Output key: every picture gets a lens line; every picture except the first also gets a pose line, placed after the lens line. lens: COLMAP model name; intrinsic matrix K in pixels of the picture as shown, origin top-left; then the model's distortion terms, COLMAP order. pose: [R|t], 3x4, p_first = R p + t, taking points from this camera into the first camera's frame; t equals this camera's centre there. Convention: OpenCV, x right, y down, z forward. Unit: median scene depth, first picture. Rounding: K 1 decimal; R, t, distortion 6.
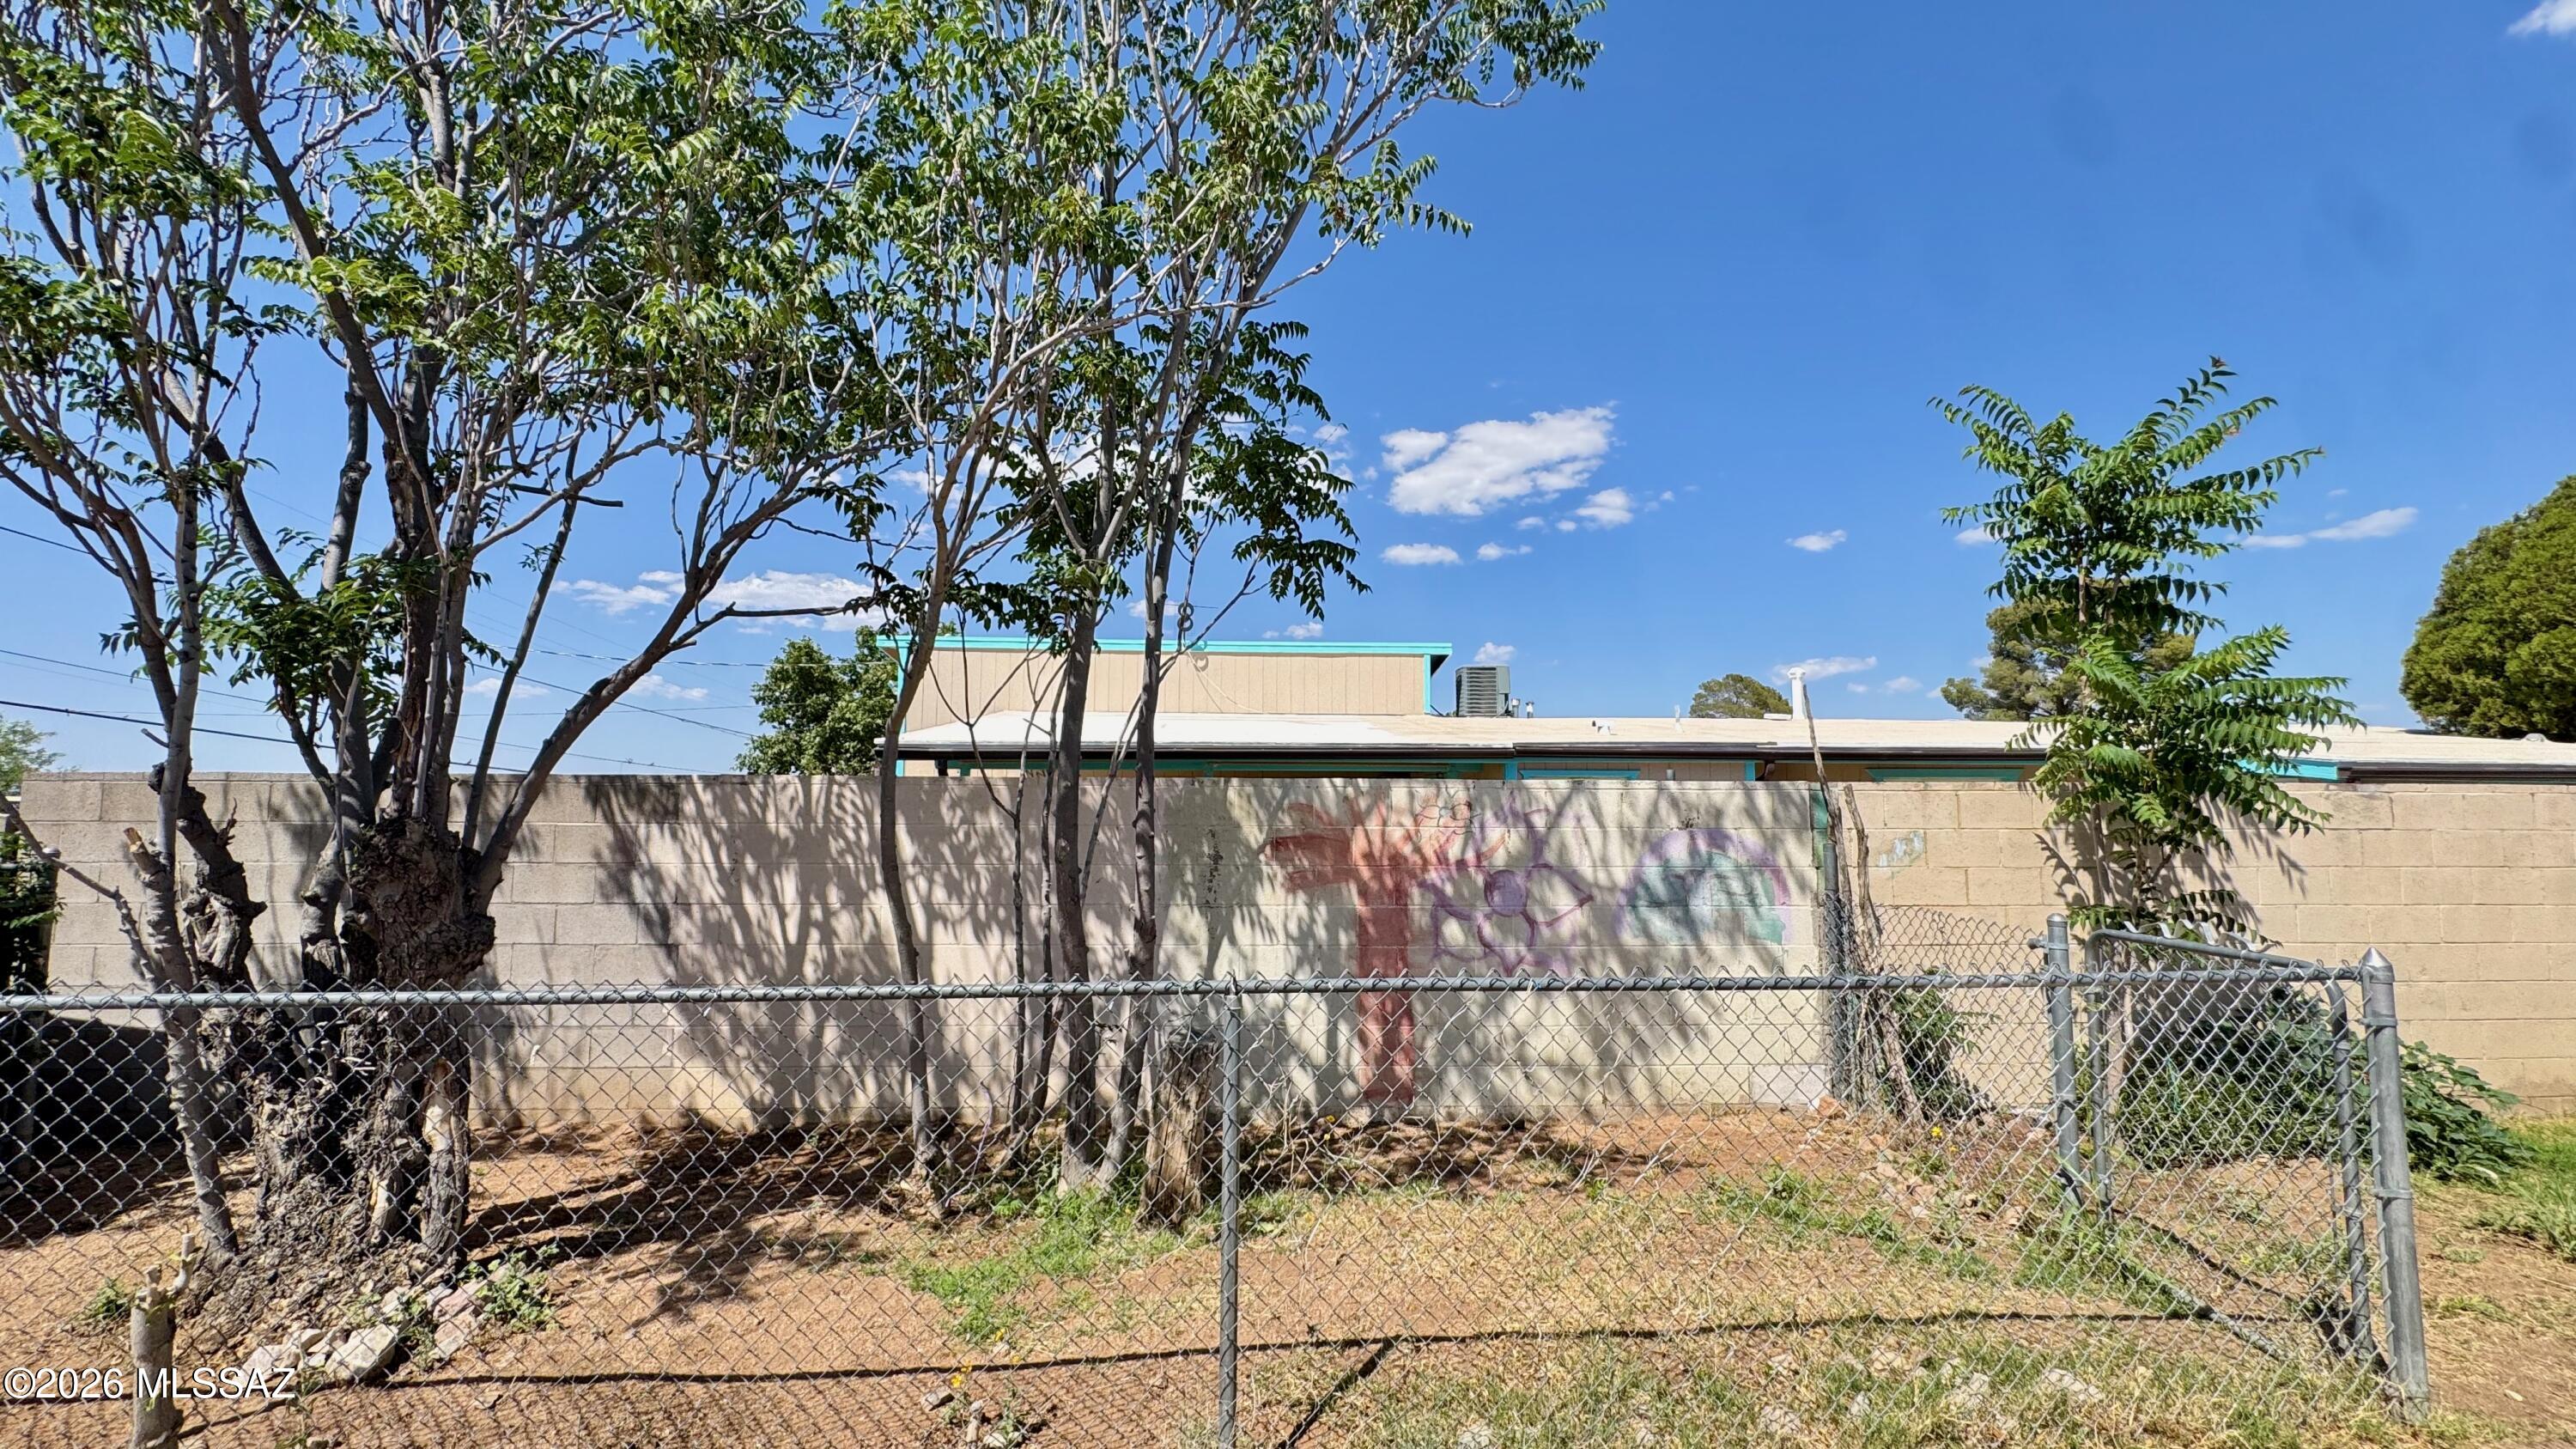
lens RADIAL K [[1024.2, 0, 1289.6], [0, 1024.2, 722.8], [0, 0, 1]] dist [-0.002080, 0.000300]
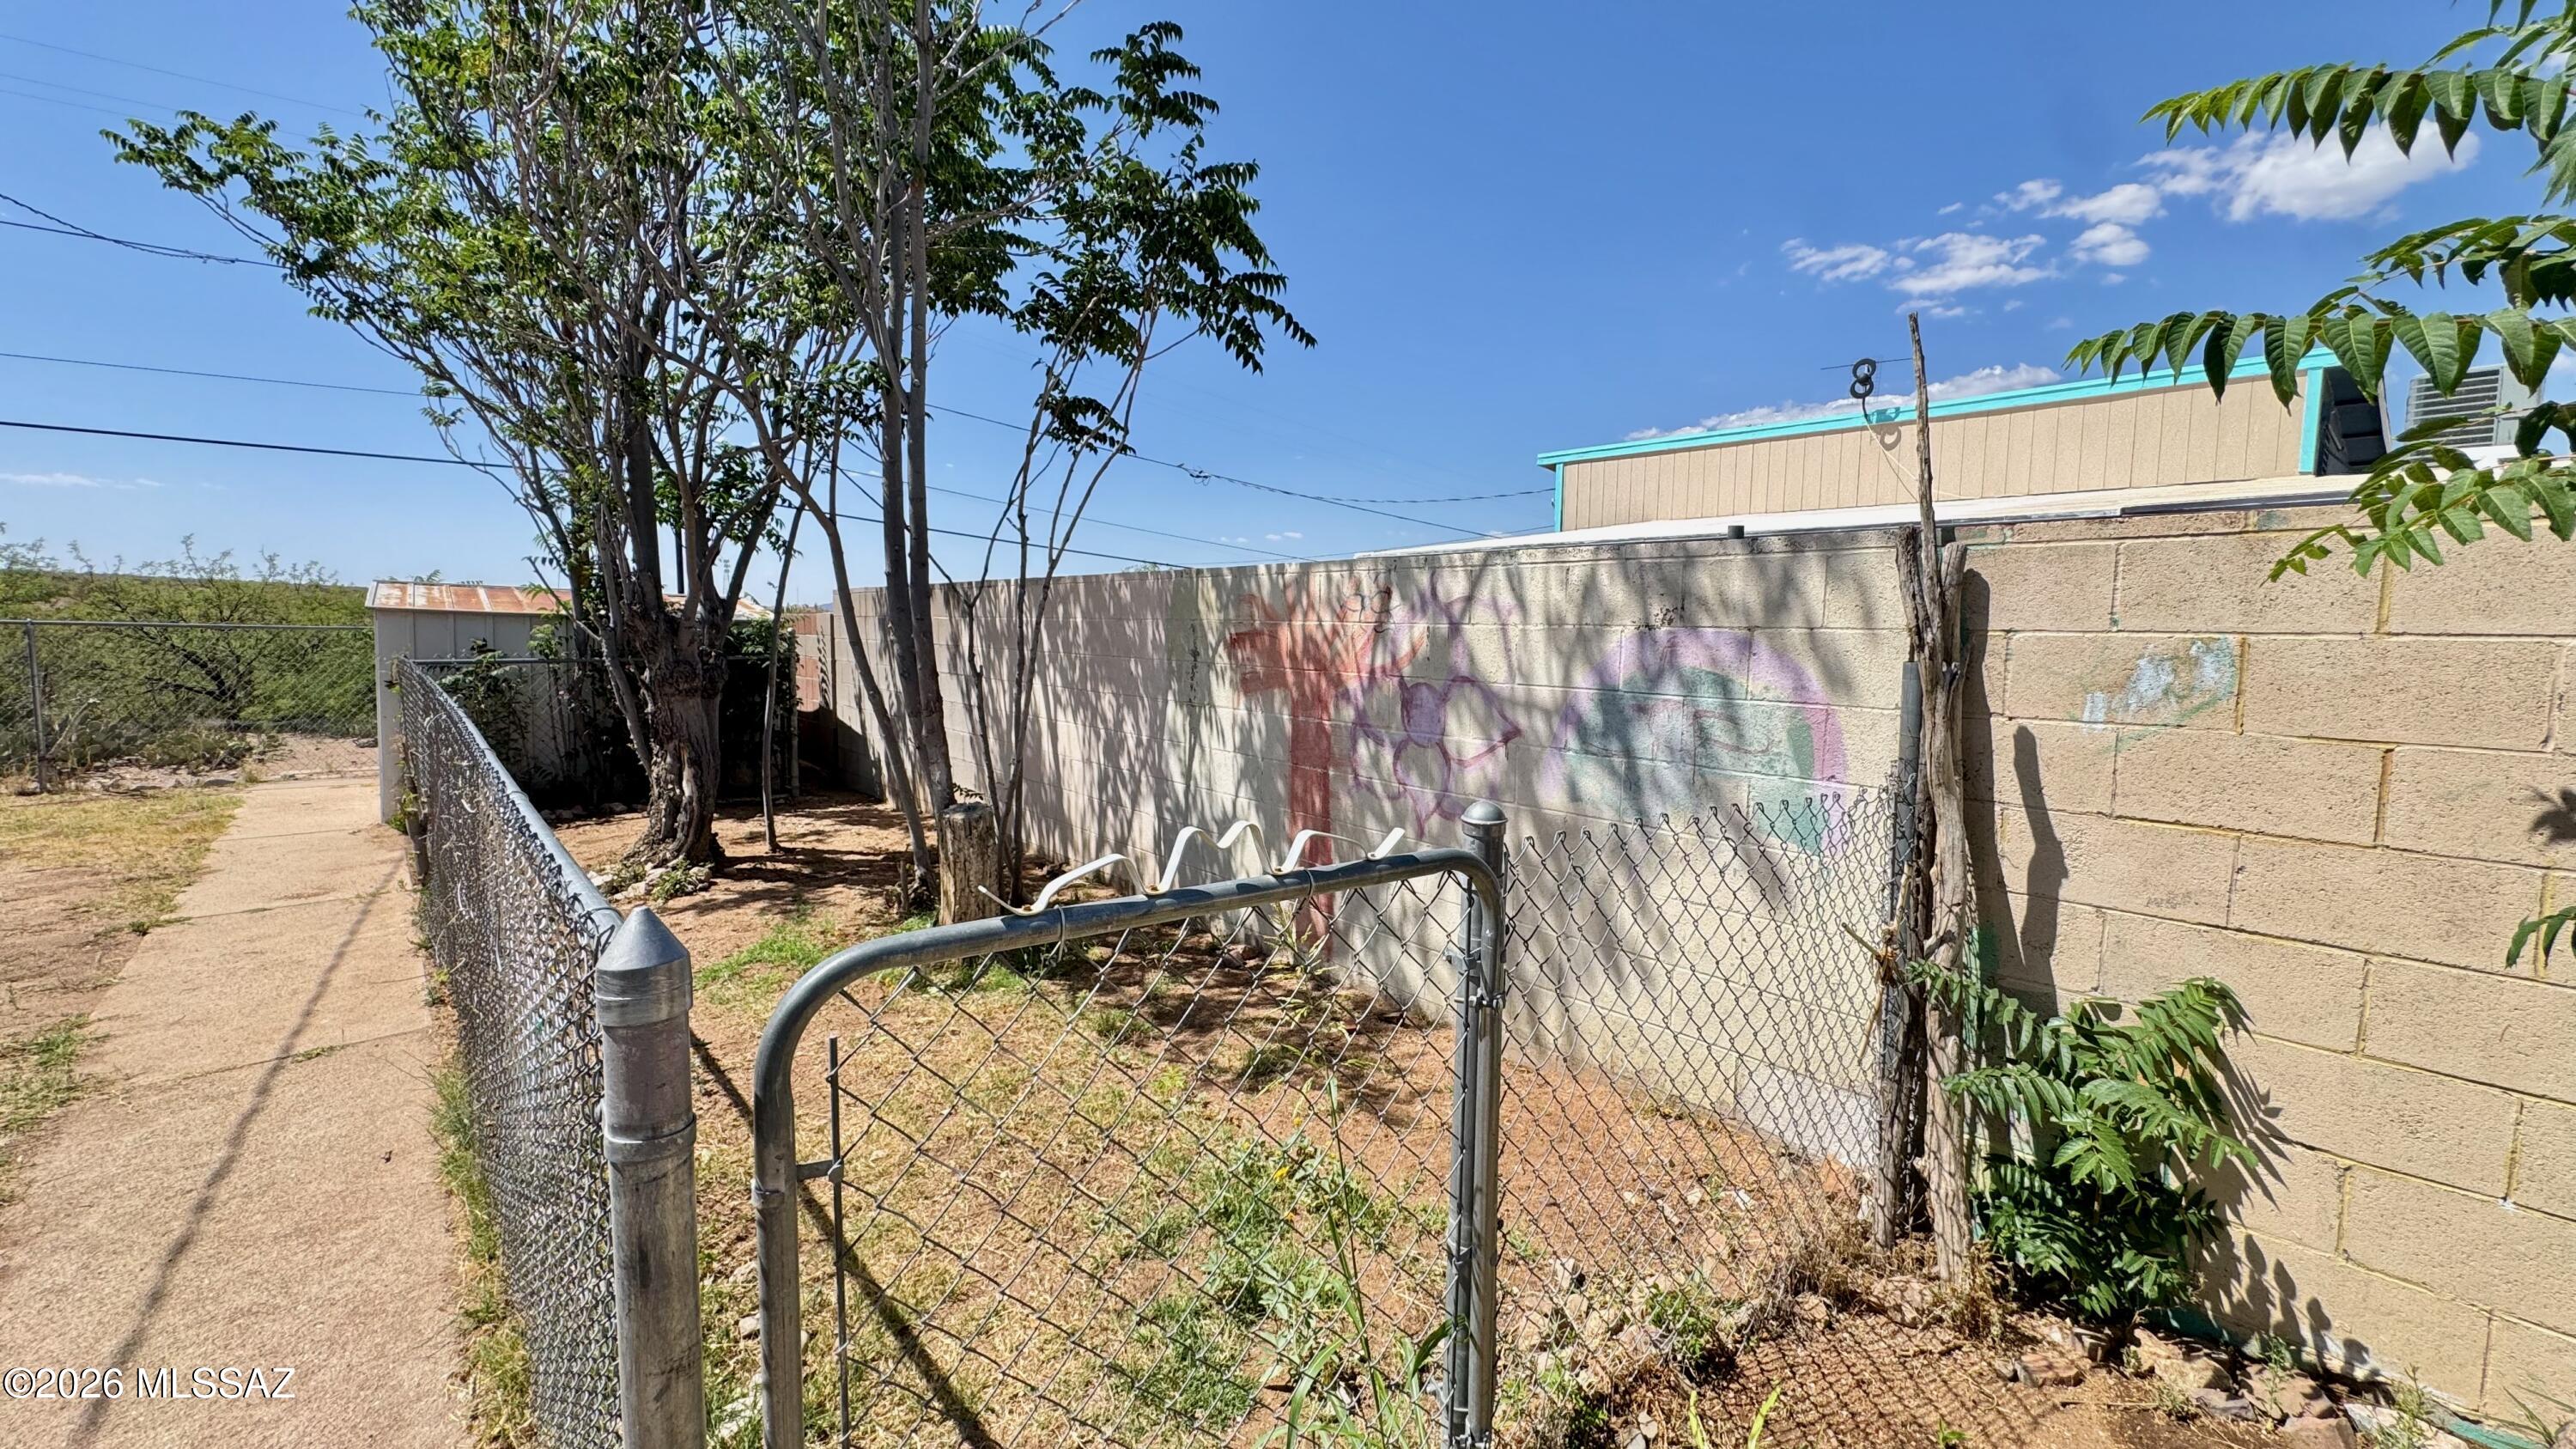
lens RADIAL K [[1020.1, 0, 1282.4], [0, 1020.1, 721.4], [0, 0, 1]] dist [-0.001761, -0.000395]
pose [[0.610185, 0.078584, -0.788352, 0.874781], [0.051836, 0.988977, 0.138703, 0.085832], [0.790561, -0.125499, 0.599385, 0.610485]]
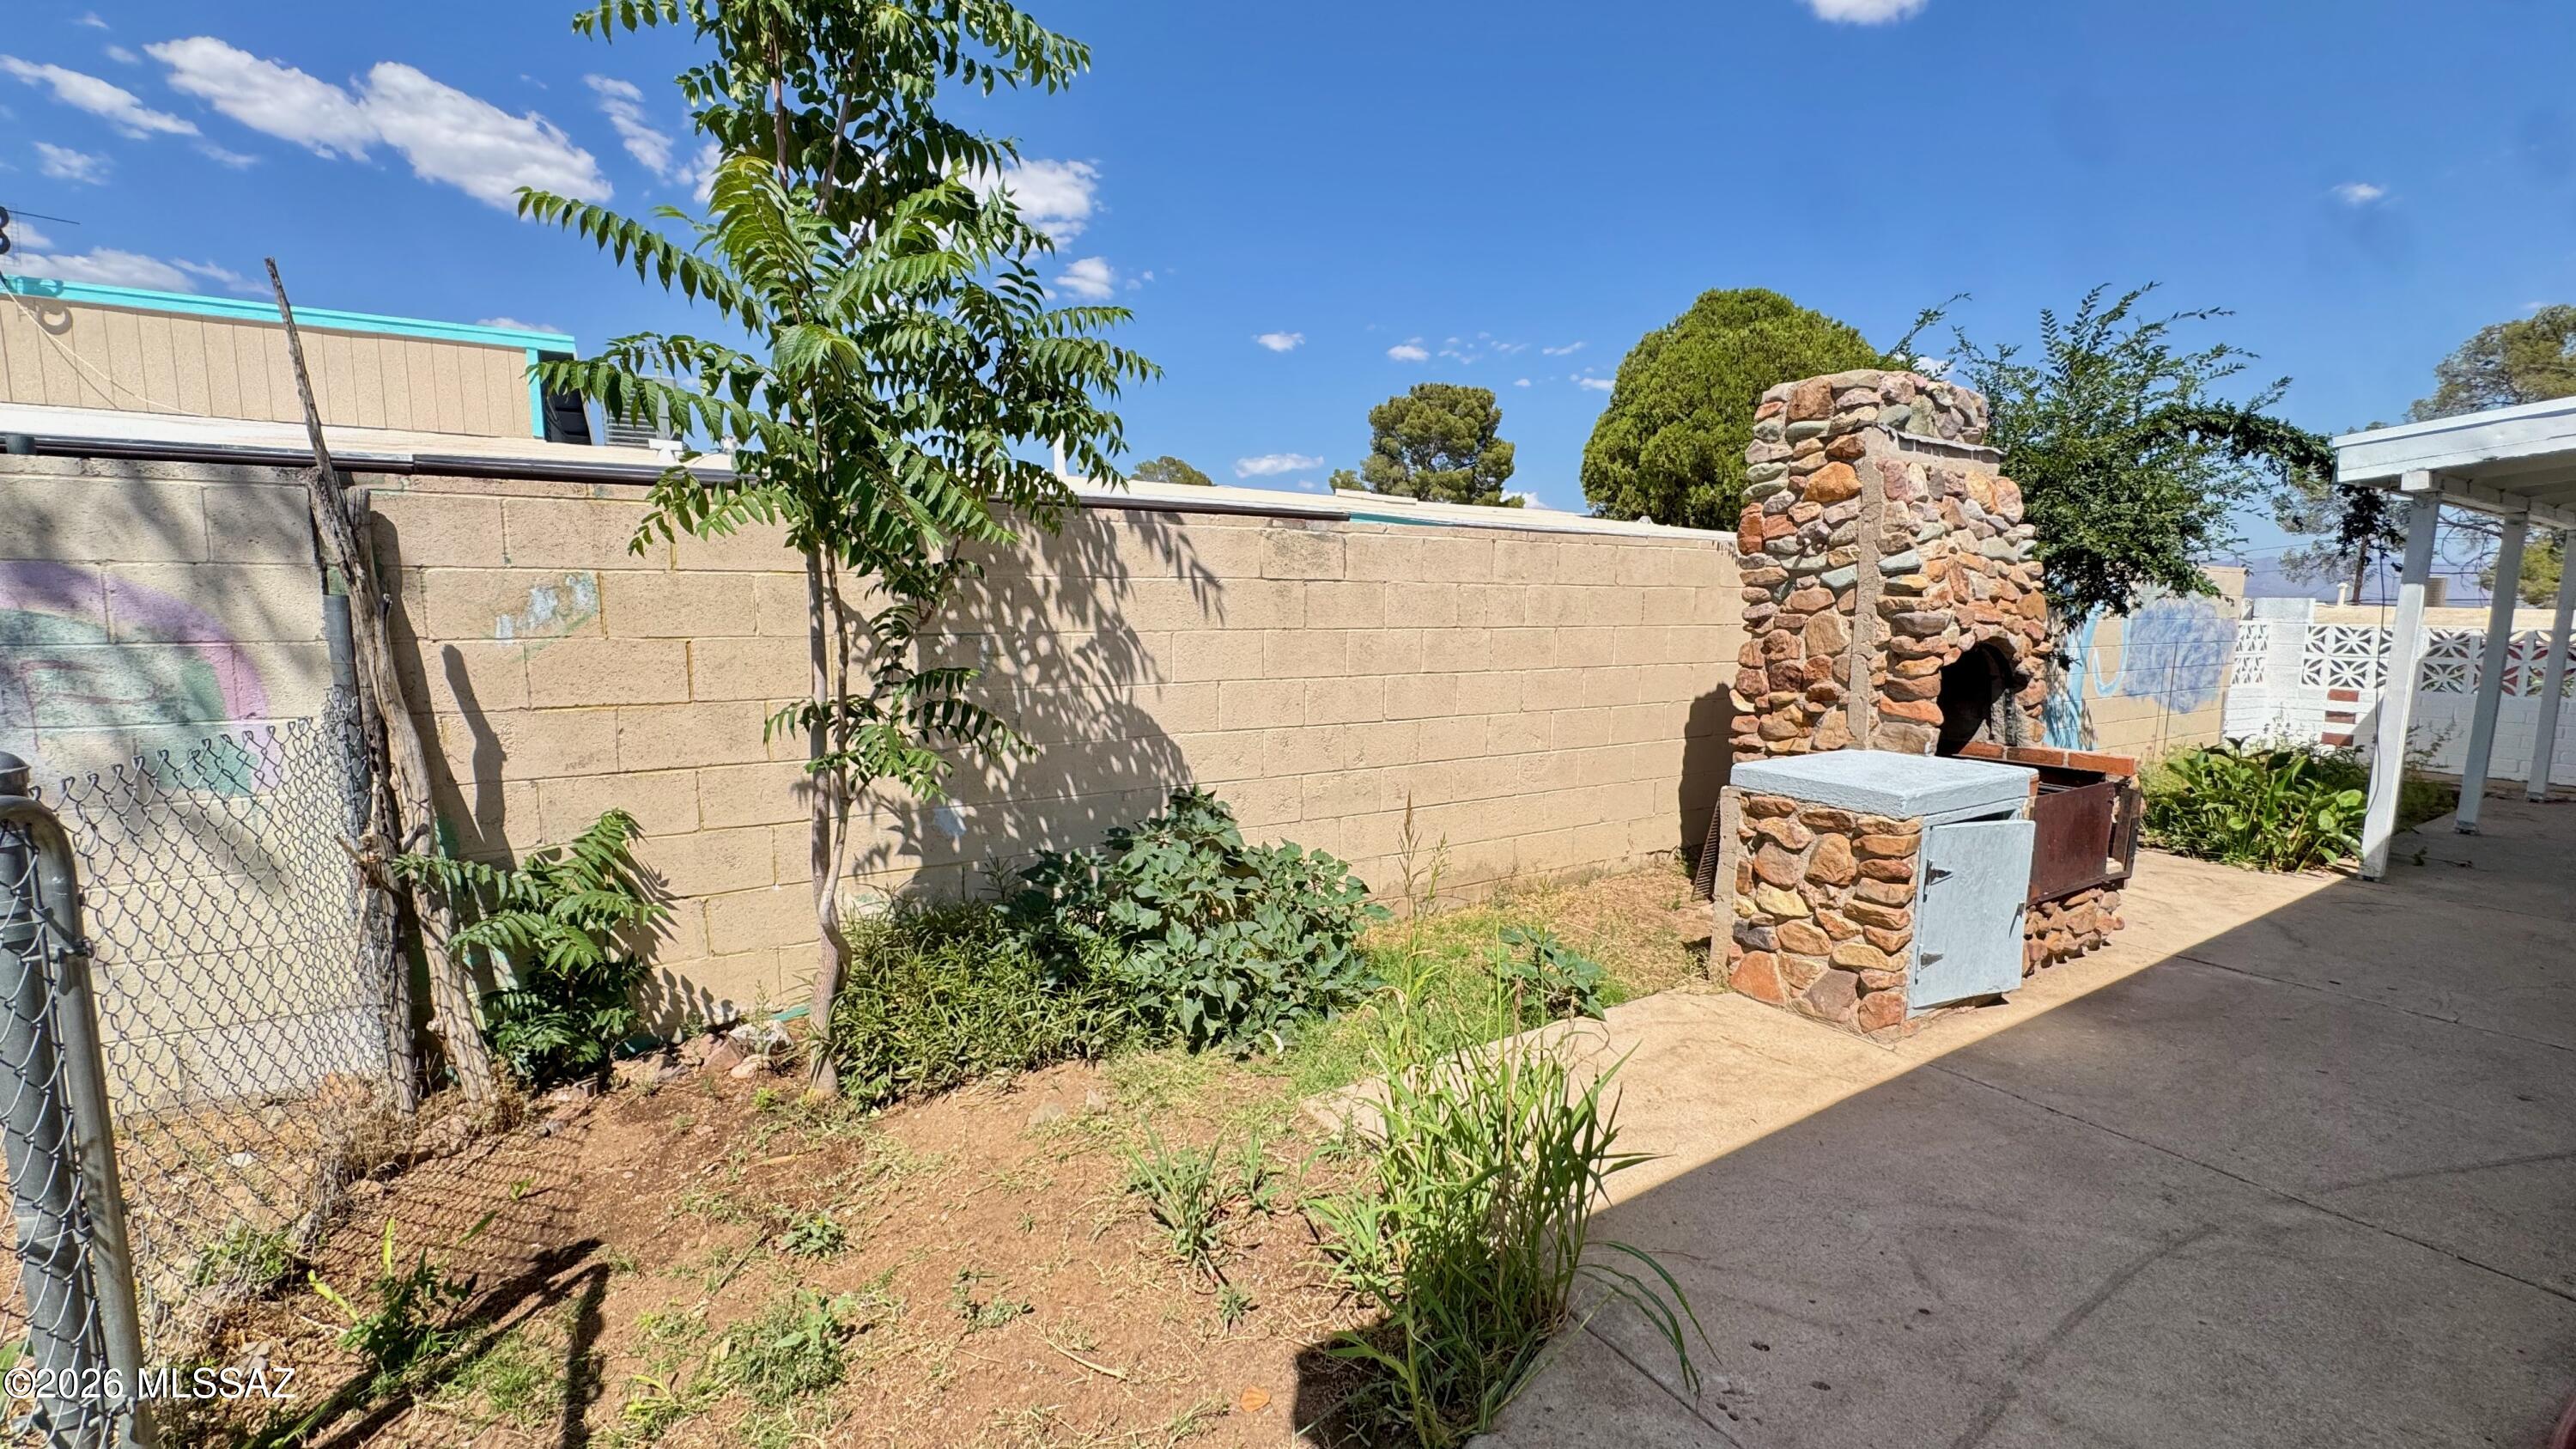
lens RADIAL K [[1032.9, 0, 1293.9], [0, 1032.9, 715.1], [0, 0, 1]] dist [-0.003905, -0.000031]
pose [[0.879545, -0.049020, 0.473284, 0.850242], [-0.046828, 0.980932, 0.188624, 0.077501], [-0.473506, -0.188066, 0.860478, 0.415164]]
